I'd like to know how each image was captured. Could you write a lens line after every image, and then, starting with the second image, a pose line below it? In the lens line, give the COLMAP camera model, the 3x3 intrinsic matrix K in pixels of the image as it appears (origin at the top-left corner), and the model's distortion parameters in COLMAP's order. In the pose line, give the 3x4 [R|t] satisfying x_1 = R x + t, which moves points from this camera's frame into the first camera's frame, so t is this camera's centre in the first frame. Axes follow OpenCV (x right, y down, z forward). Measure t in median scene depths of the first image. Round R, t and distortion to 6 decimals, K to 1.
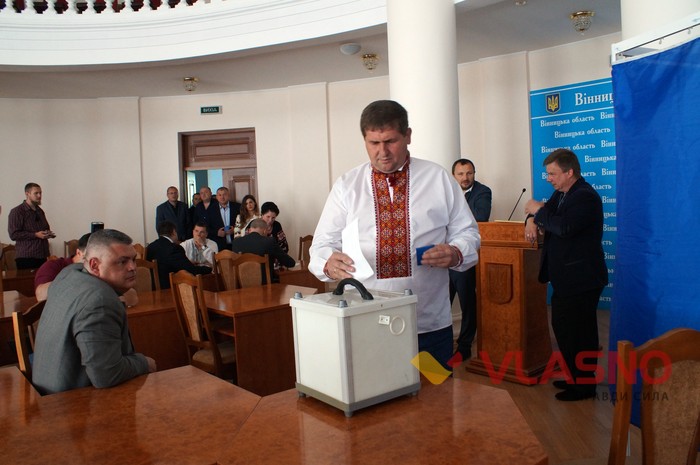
lens RADIAL K [[530.0, 0, 350.0], [0, 530.0, 232.5], [0, 0, 1]] dist [-0.163676, 0.135578]
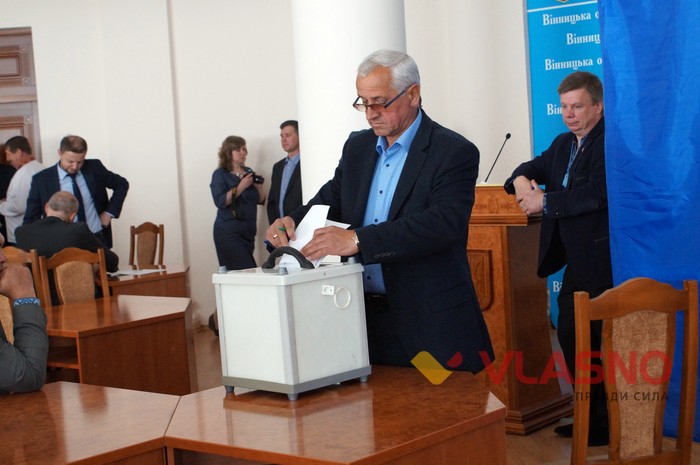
lens RADIAL K [[1100.5, 0, 350.0], [0, 1100.5, 232.5], [0, 0, 1]] dist [-0.022494, -0.004803]
pose [[0.988187, -0.030452, 0.150199, -0.070924], [0.029579, 0.999530, 0.008043, 0.022927], [-0.150373, -0.003505, 0.988623, -0.339766]]
